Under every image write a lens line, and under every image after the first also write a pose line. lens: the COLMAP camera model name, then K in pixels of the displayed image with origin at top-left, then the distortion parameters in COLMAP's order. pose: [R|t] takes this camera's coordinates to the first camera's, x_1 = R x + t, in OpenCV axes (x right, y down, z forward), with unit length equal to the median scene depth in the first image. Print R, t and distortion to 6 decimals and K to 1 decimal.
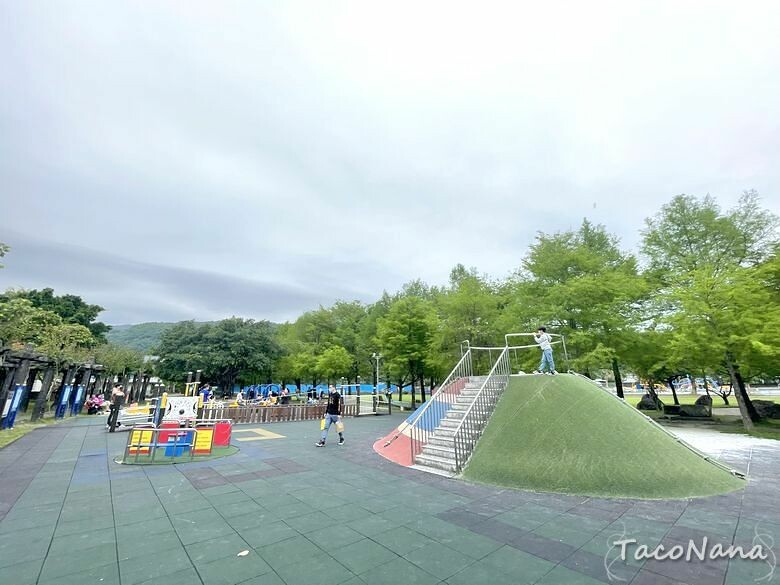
lens RADIAL K [[313.5, 0, 385.4], [0, 313.5, 292.9], [0, 0, 1]] dist [-0.003239, 0.000698]
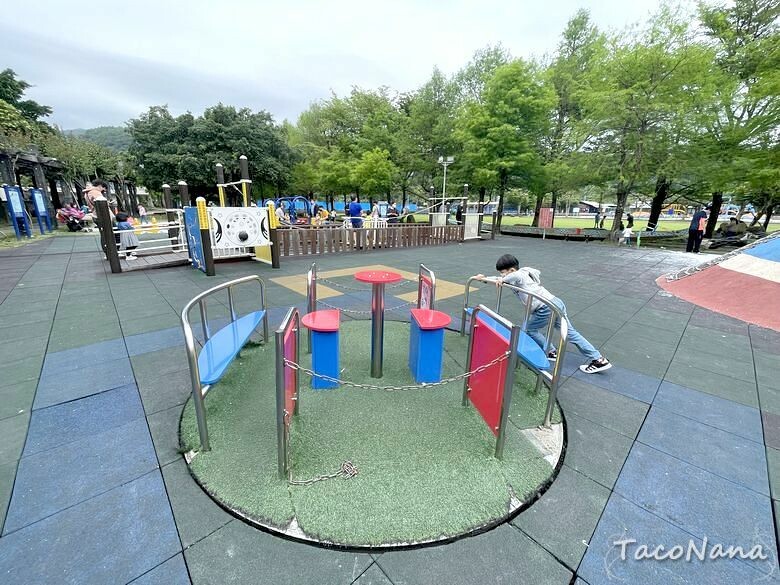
lens RADIAL K [[313.5, 0, 387.3], [0, 313.5, 288.3], [0, 0, 1]] dist [-0.003239, 0.000698]
pose [[0.999070, 0.012585, 0.041230, -0.168765], [-0.032225, 0.853311, 0.520406, 0.069618], [-0.028633, -0.521251, 0.852923, 0.199515]]
